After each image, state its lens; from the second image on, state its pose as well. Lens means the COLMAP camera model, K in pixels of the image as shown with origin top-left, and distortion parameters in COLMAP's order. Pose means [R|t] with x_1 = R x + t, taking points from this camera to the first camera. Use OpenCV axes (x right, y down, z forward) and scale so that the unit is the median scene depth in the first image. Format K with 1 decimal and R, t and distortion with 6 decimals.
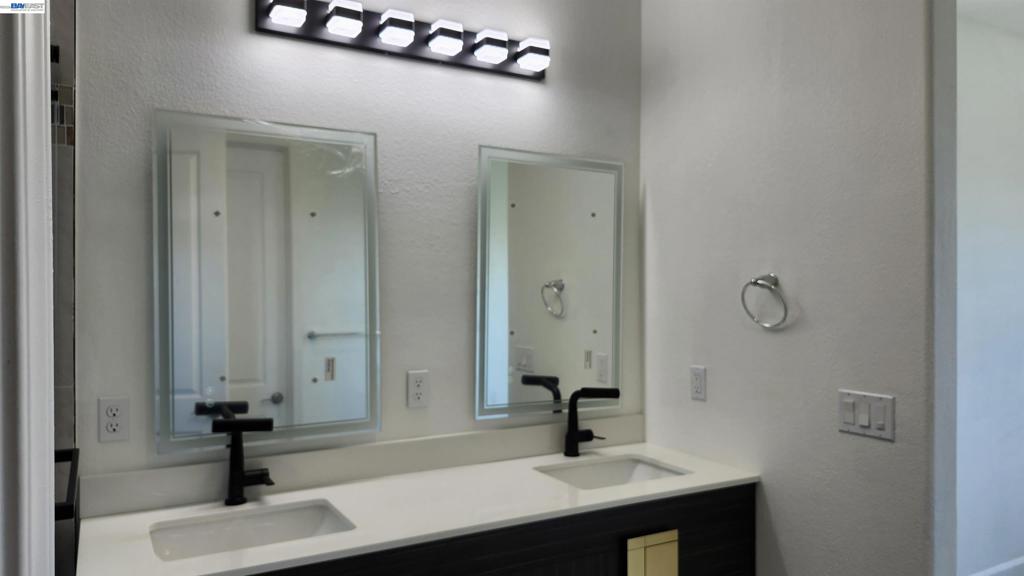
lens RADIAL K [[708.3, 0, 505.5], [0, 708.3, 287.0], [0, 0, 1]] dist [0.129593, -0.183609]
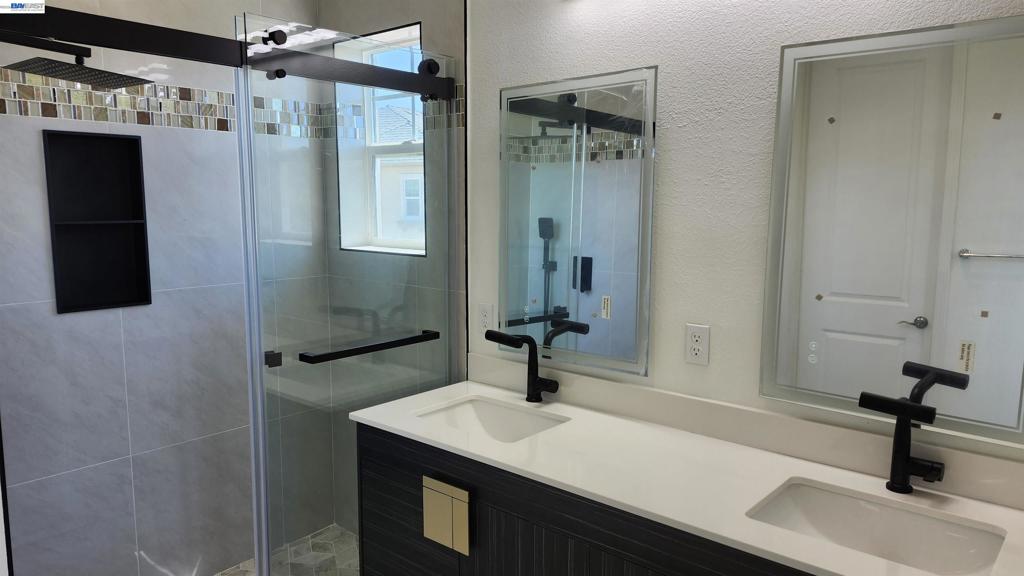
lens RADIAL K [[728.4, 0, 512.0], [0, 728.4, 288.0], [0, 0, 1]] dist [0.136059, -0.132819]
pose [[0.328646, 0.077389, -0.941277, 0.704796], [-0.041649, 0.996855, 0.067417, 0.021526], [0.943535, 0.017047, 0.330835, 0.497762]]
